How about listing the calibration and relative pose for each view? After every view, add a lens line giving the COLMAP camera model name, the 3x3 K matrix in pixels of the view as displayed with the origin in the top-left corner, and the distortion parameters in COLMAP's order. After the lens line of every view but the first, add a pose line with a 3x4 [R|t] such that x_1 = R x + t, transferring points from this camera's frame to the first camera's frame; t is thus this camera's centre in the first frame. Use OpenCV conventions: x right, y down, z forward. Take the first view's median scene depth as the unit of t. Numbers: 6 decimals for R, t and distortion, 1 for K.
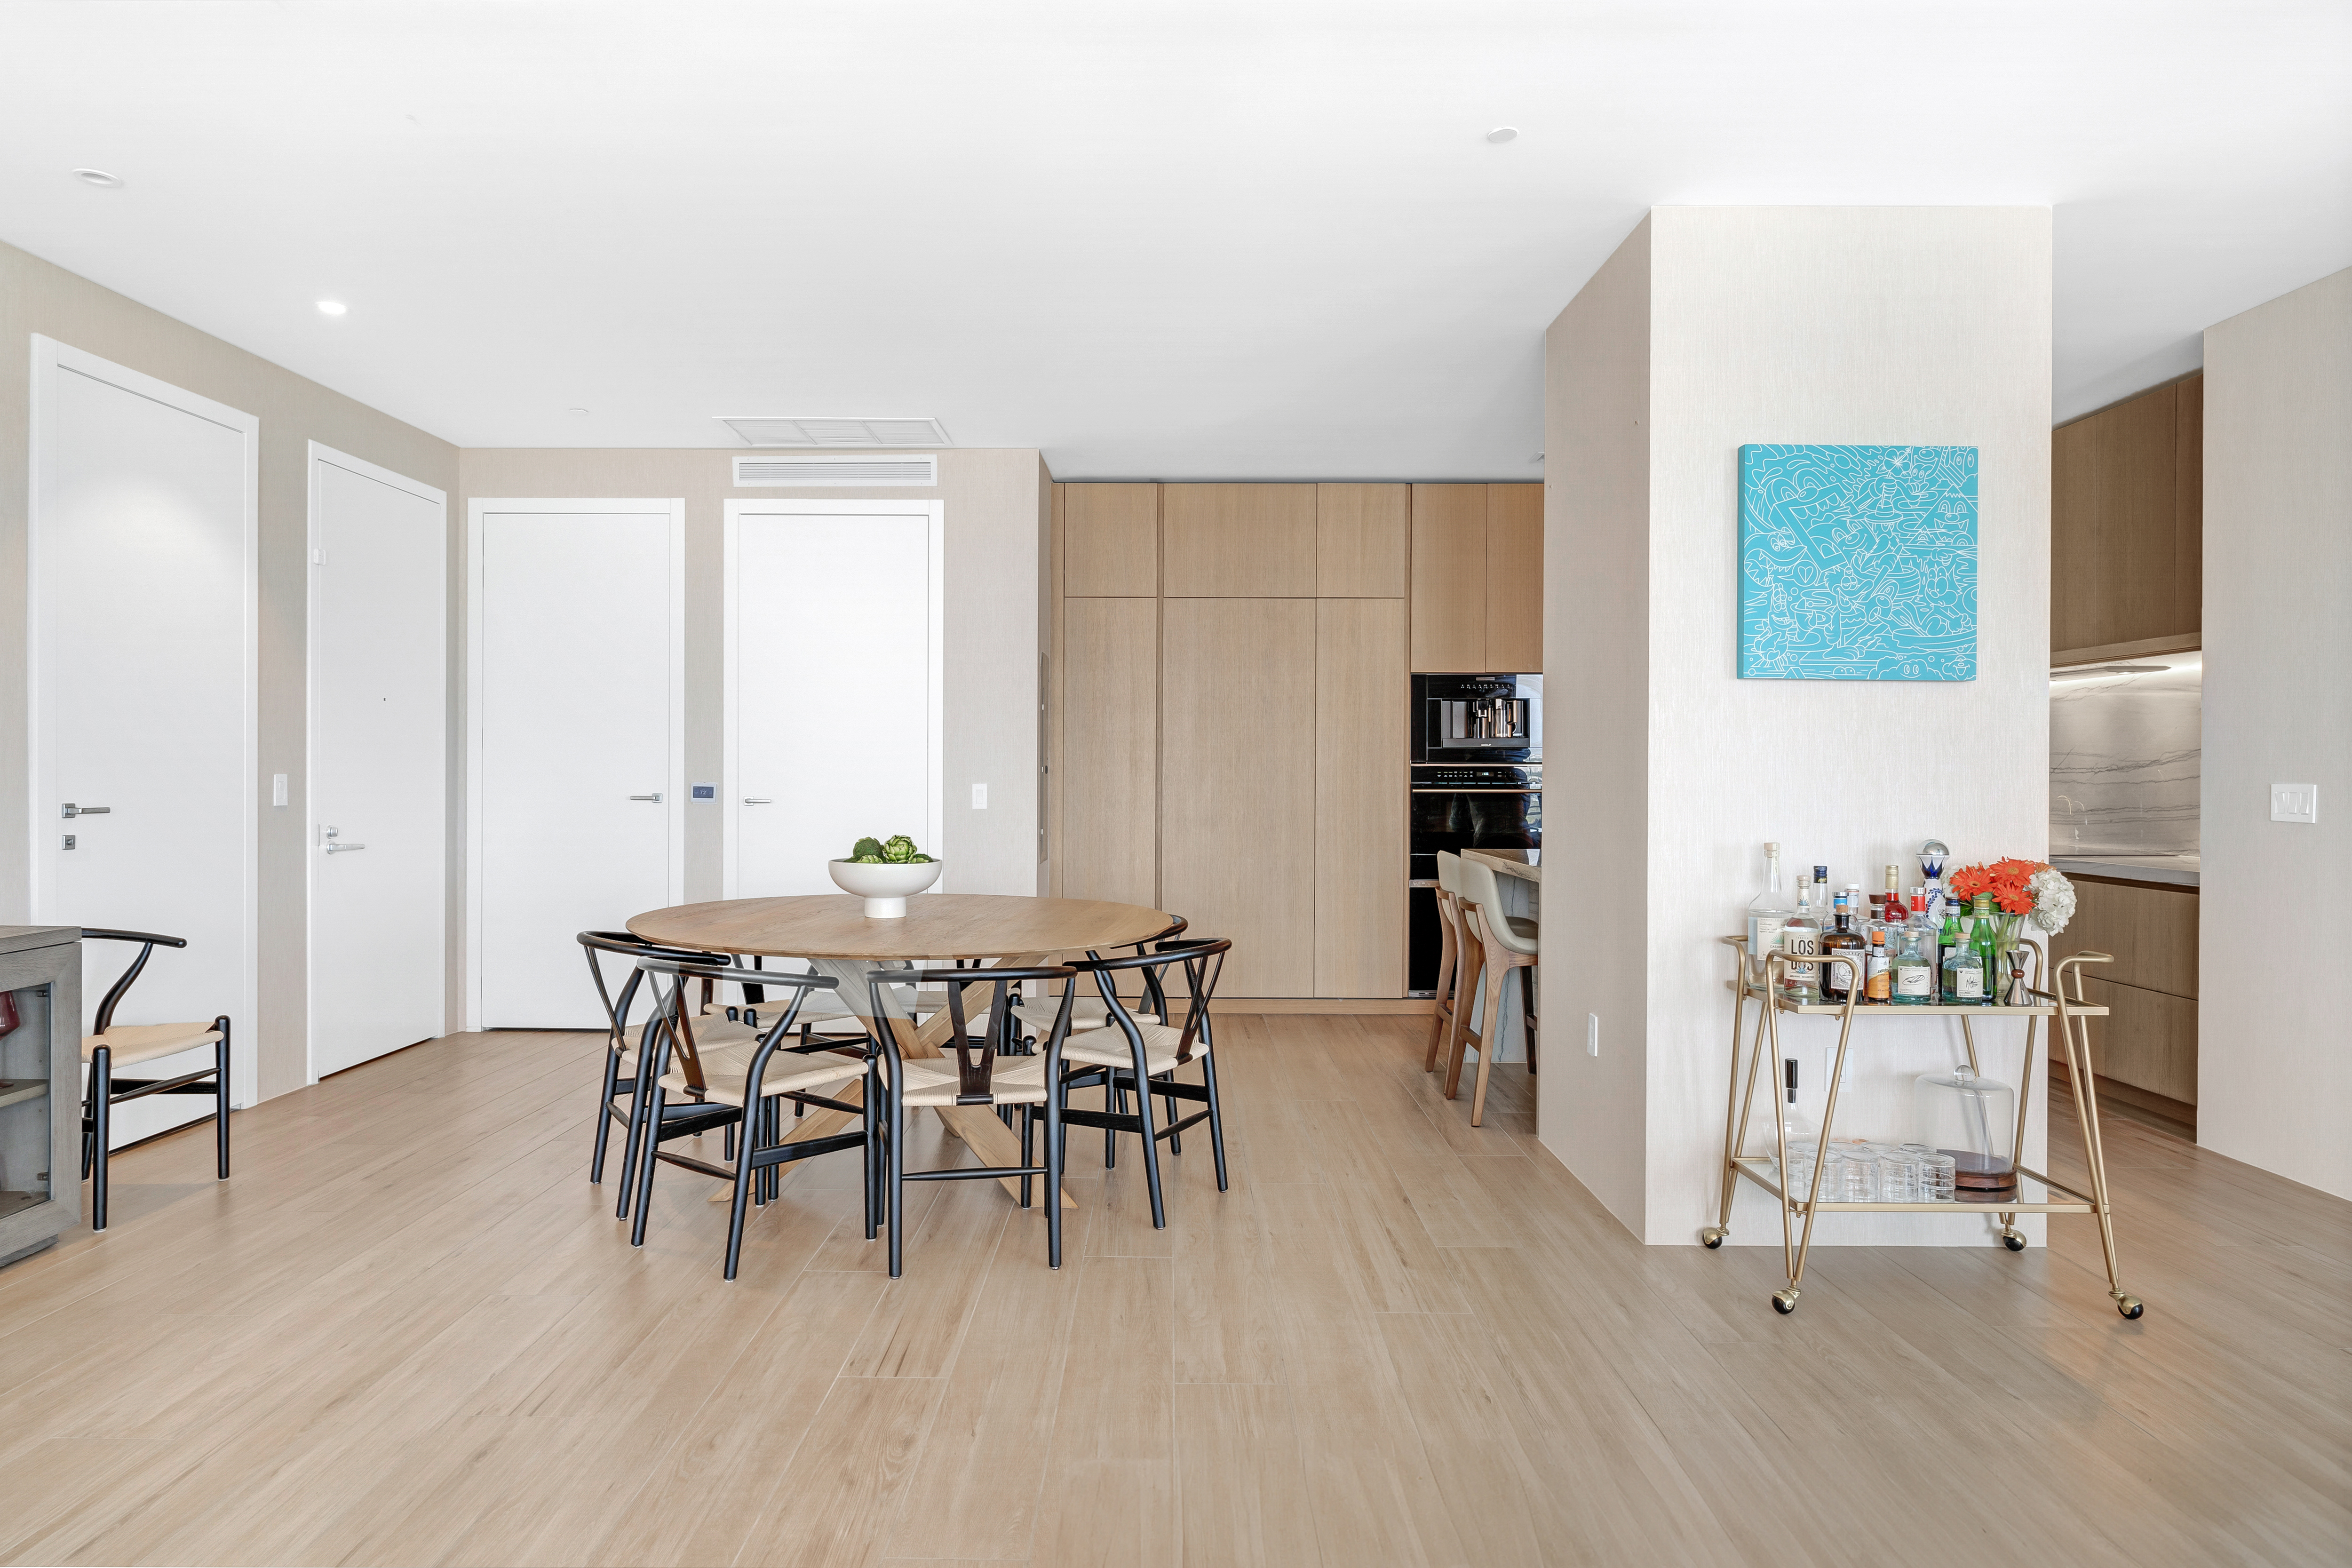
lens RADIAL K [[1422.9, 0, 1179.4], [0, 1422.9, 781.1], [0, 0, 1]] dist [0.000387, 0.000012]
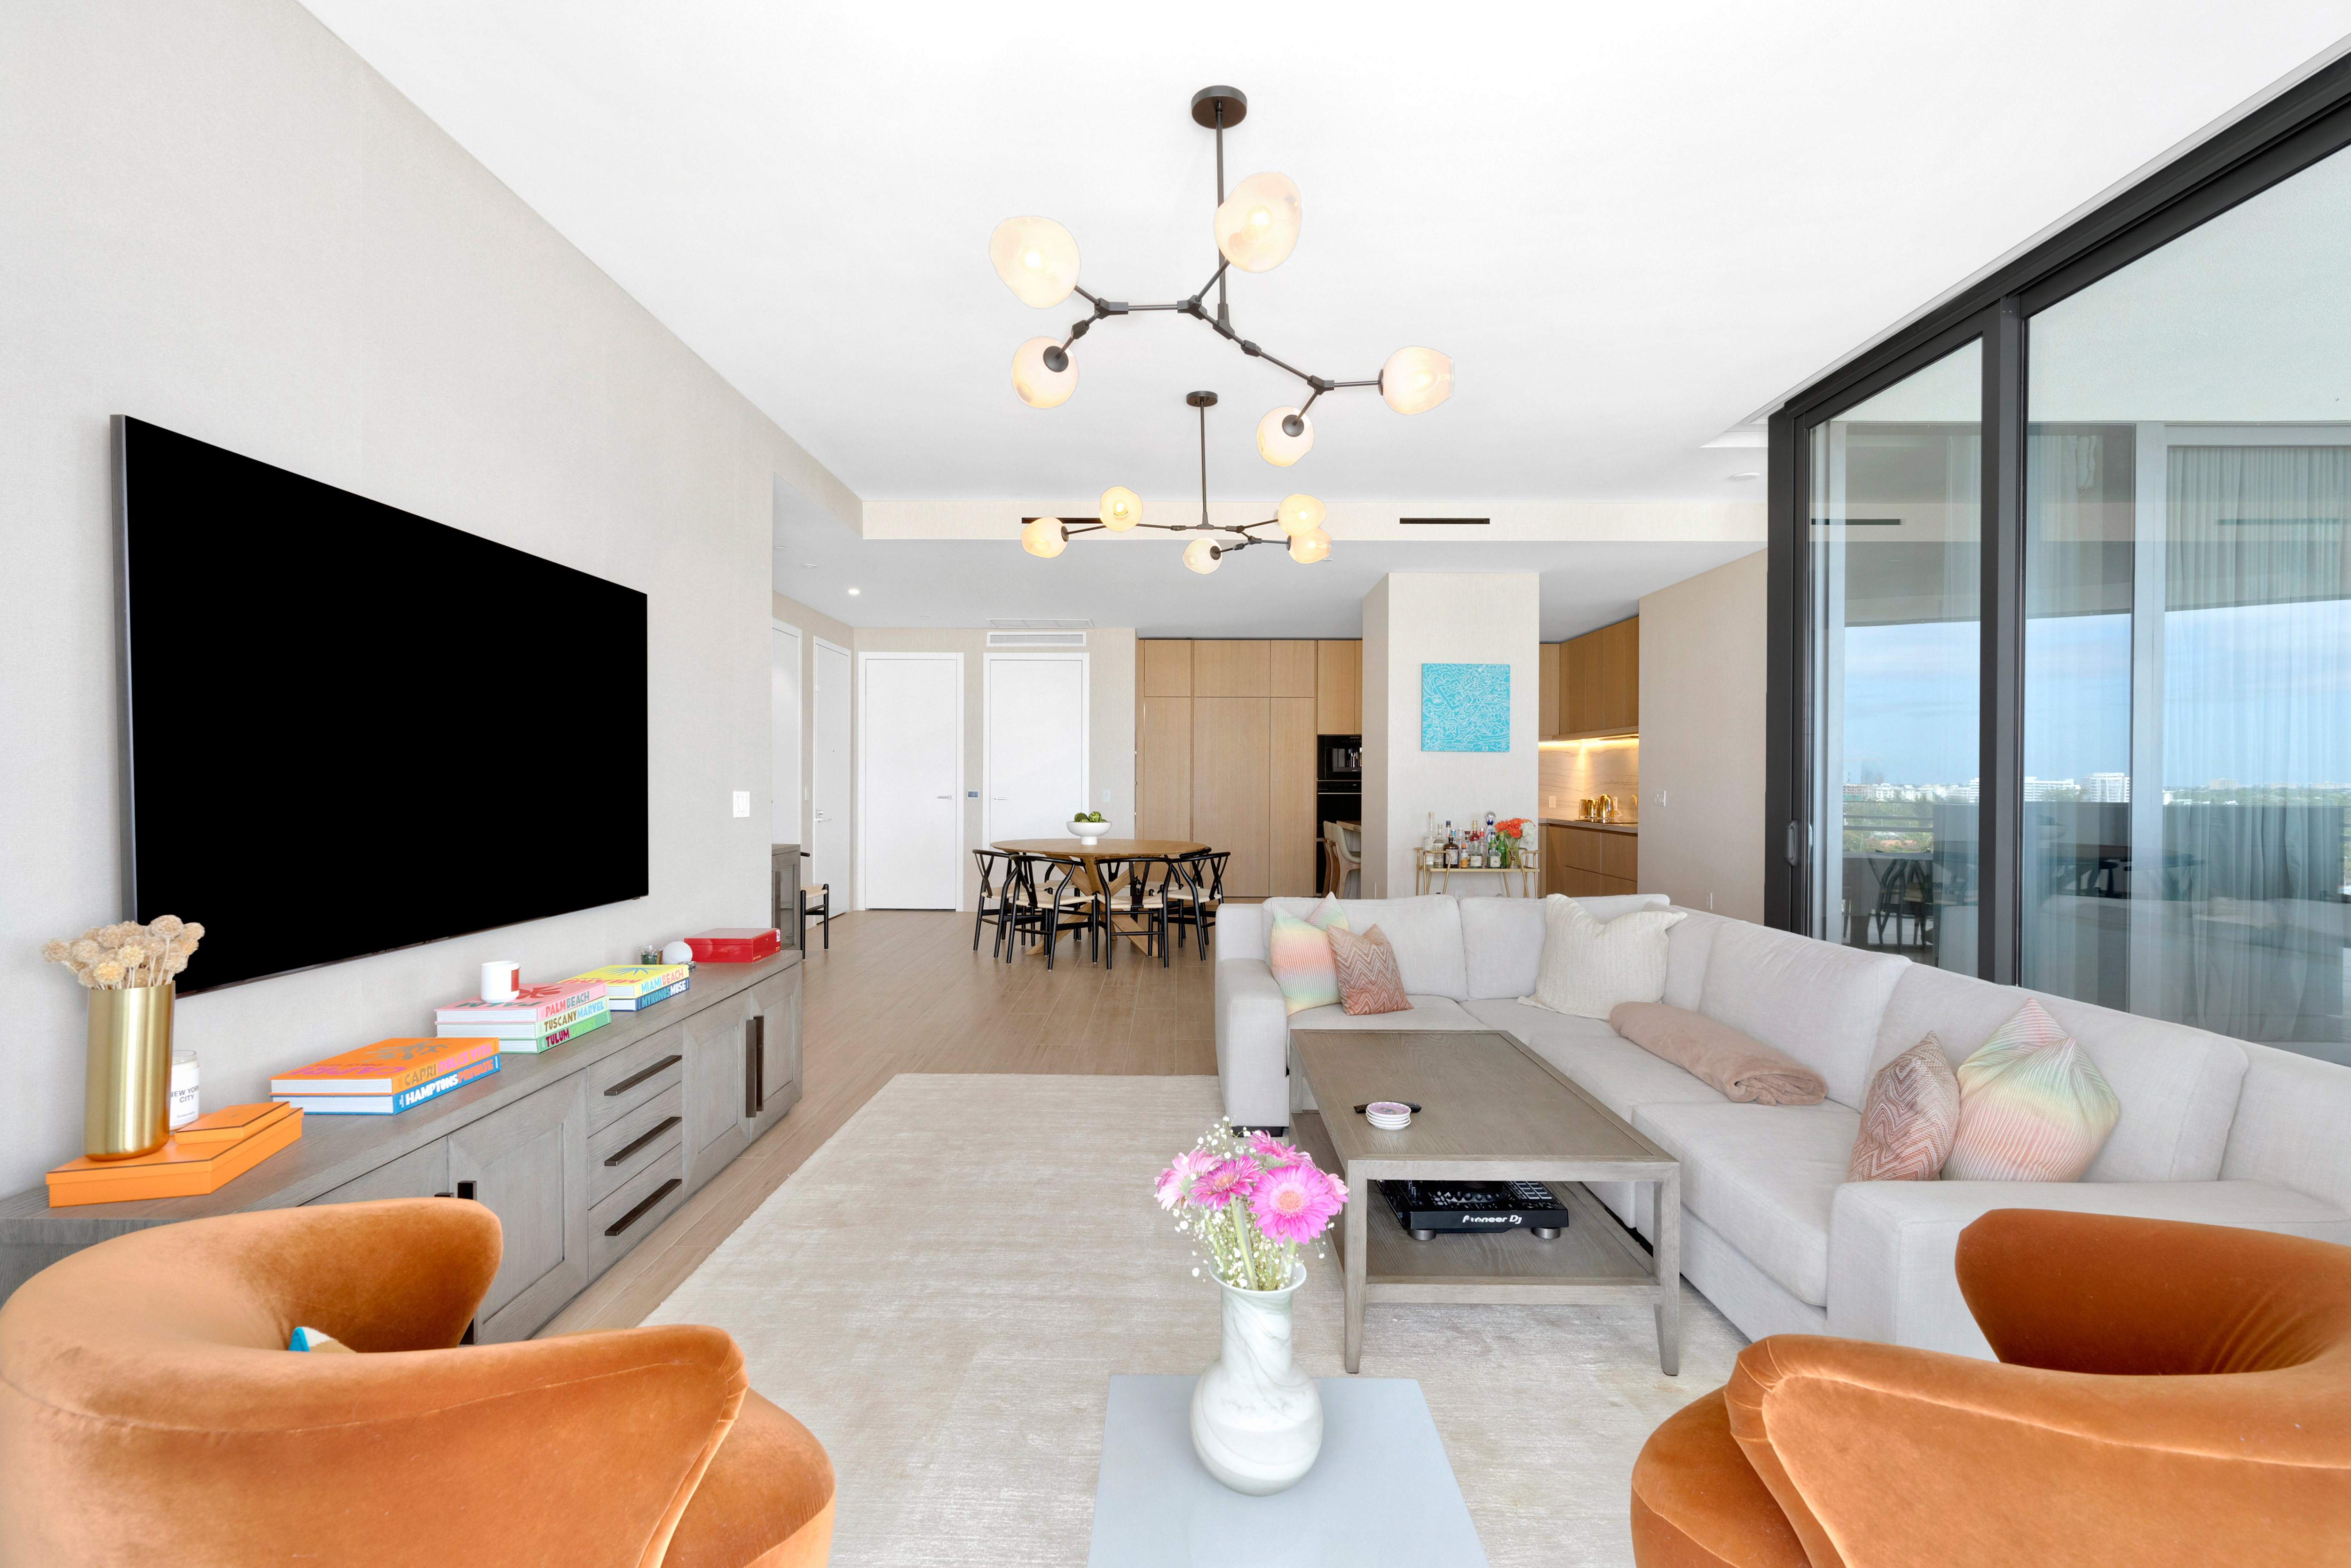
lens RADIAL K [[1055.7, 0, 1167.7], [0, 1055.7, 783.8], [0, 0, 1]] dist [-0.001407, -0.000031]
pose [[0.999868, -0.000524, -0.016233, -0.042010], [0.000483, 0.999997, -0.002527, -0.004720], [0.016234, 0.002519, 0.999865, -0.841576]]
